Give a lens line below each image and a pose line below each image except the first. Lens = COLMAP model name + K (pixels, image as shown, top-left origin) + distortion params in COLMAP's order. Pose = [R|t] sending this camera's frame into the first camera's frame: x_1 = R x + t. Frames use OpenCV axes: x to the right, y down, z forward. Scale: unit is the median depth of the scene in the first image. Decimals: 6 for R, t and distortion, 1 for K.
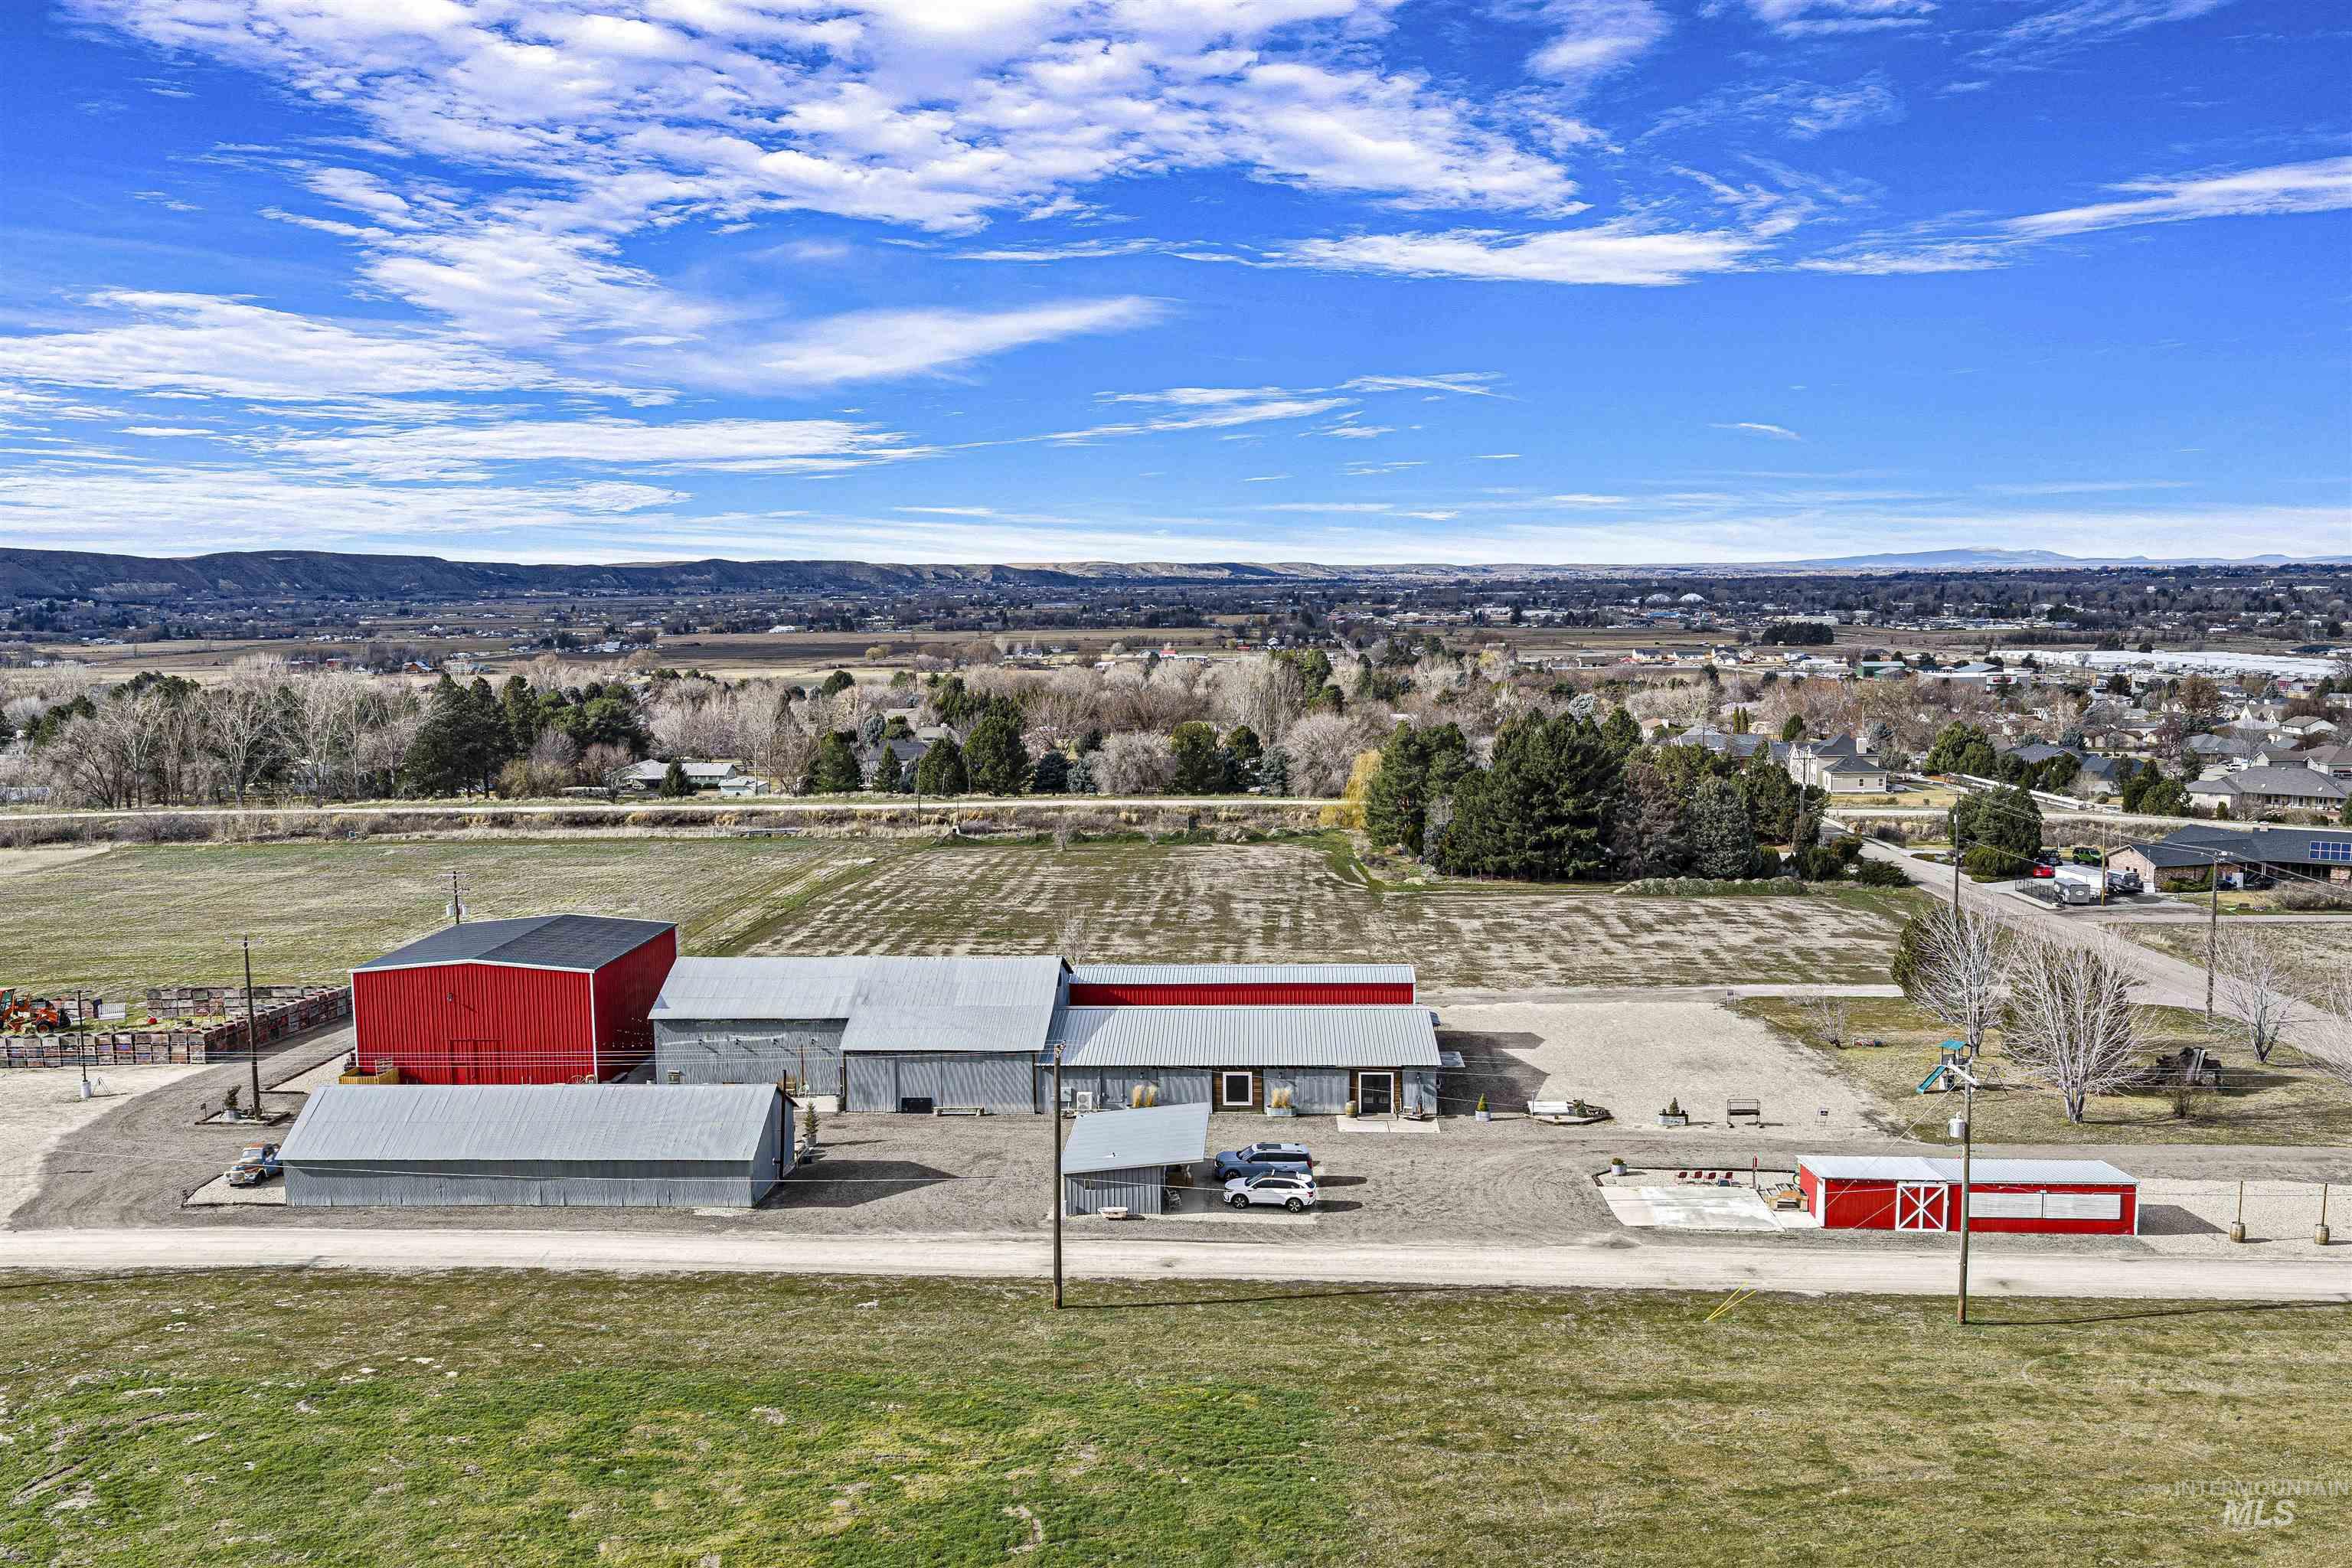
lens RADIAL K [[1937.9, 0, 1176.6], [0, 1937.9, 799.1], [0, 0, 1]] dist [0.020071, -0.038153]
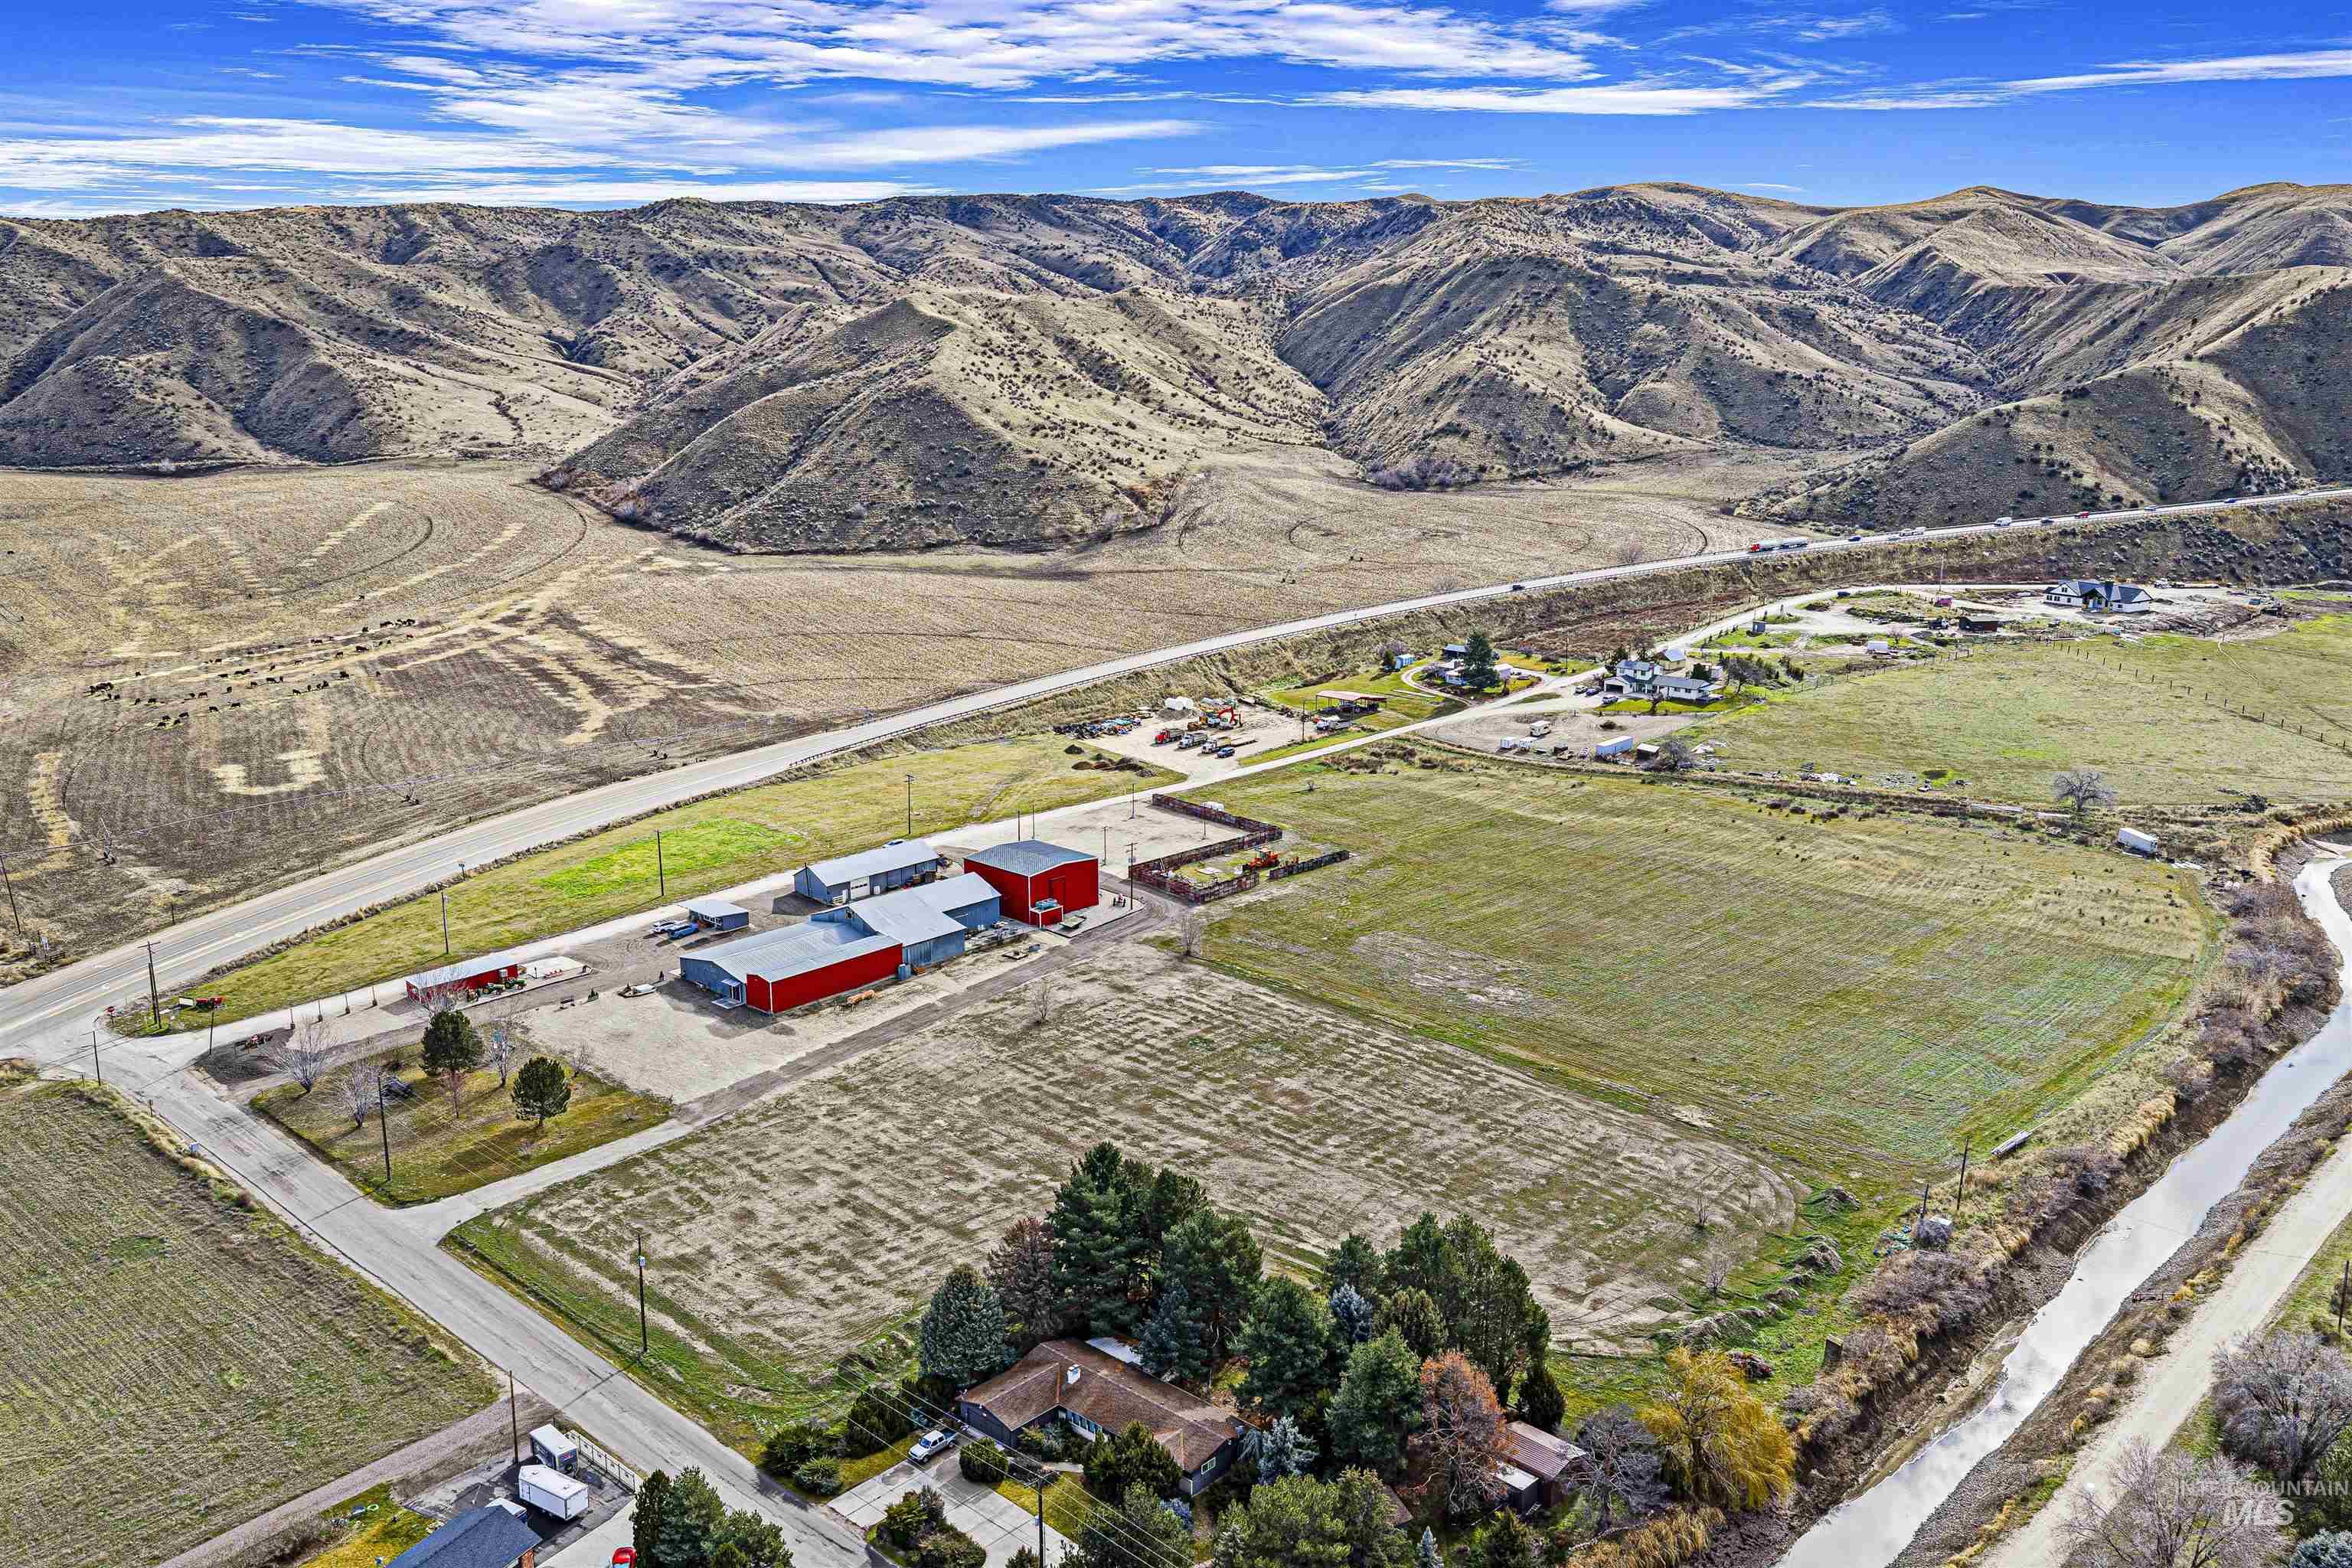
lens RADIAL K [[1937.9, 0, 1176.6], [0, 1937.9, 799.1], [0, 0, 1]] dist [0.020071, -0.038153]
pose [[-0.646274, 0.197880, -0.737003, 1.493630], [-0.078257, 0.943517, 0.321951, -0.890857], [0.759082, 0.265744, -0.594285, 2.866584]]
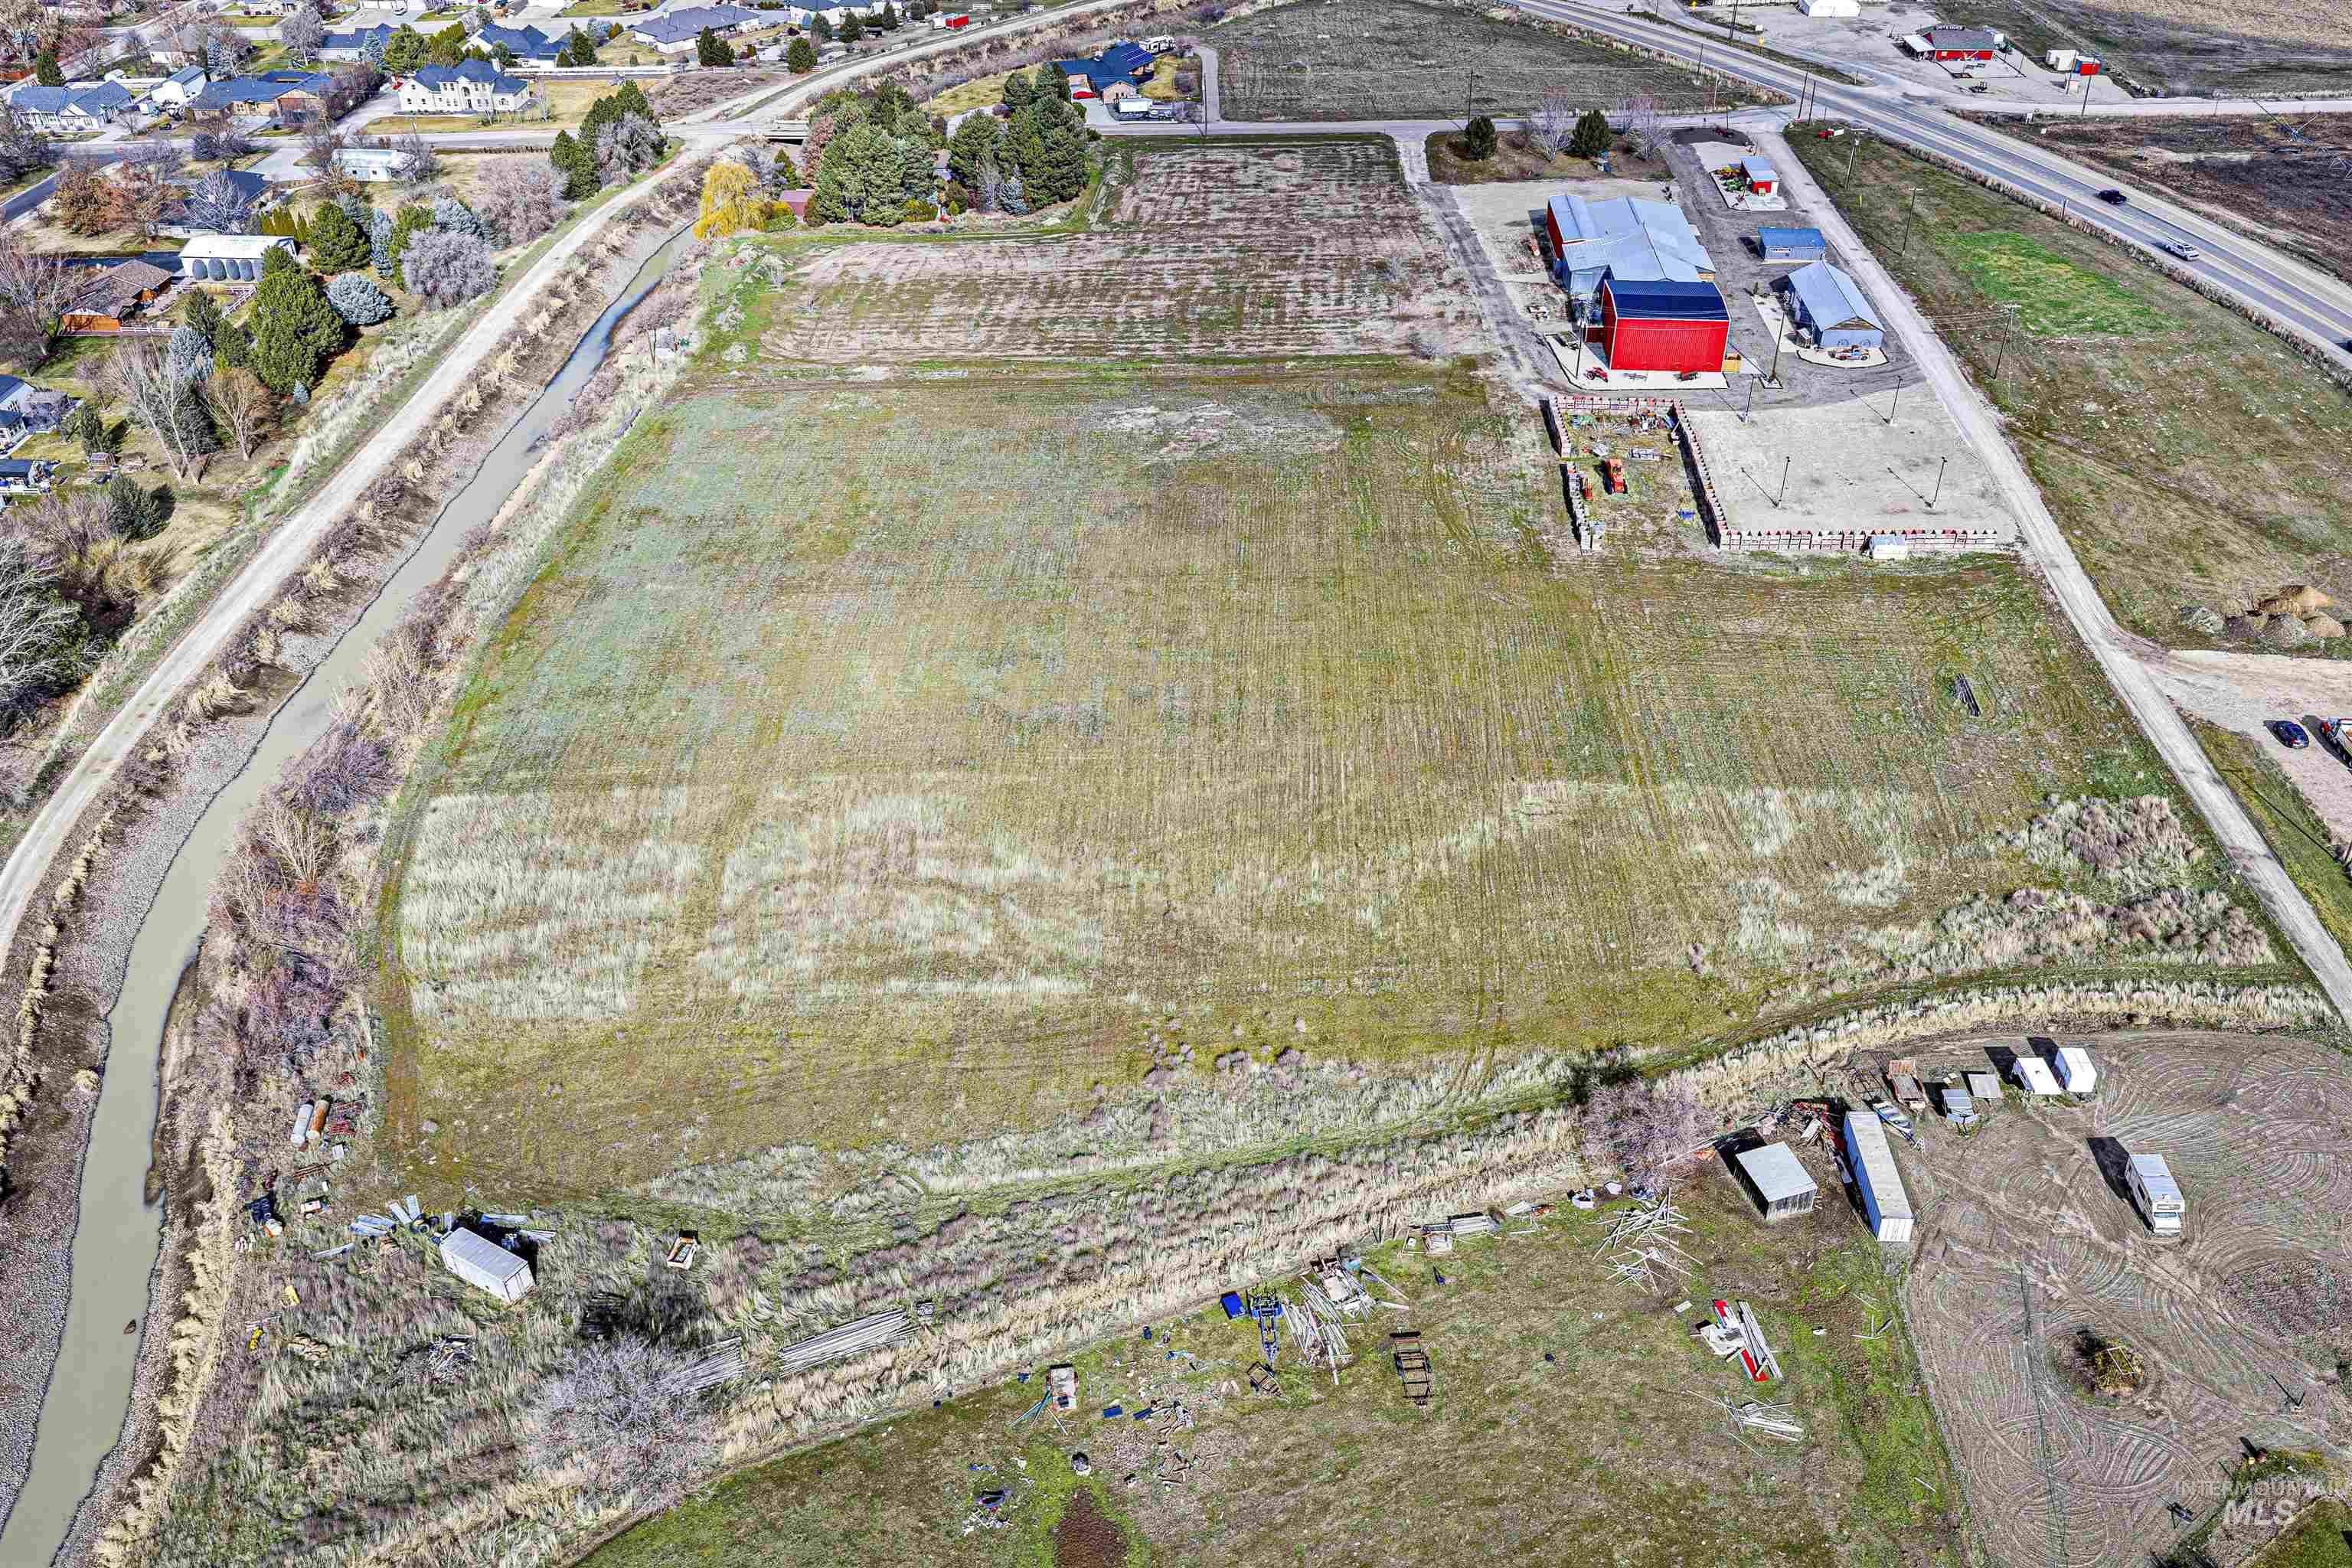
lens RADIAL K [[1937.9, 0, 1176.6], [0, 1937.9, 799.1], [0, 0, 1]] dist [0.020071, -0.038153]
pose [[0.006197, -0.560636, 0.828039, -2.768743], [0.117026, 0.822772, 0.556194, -0.837114], [-0.993110, 0.093456, 0.070707, 1.608400]]
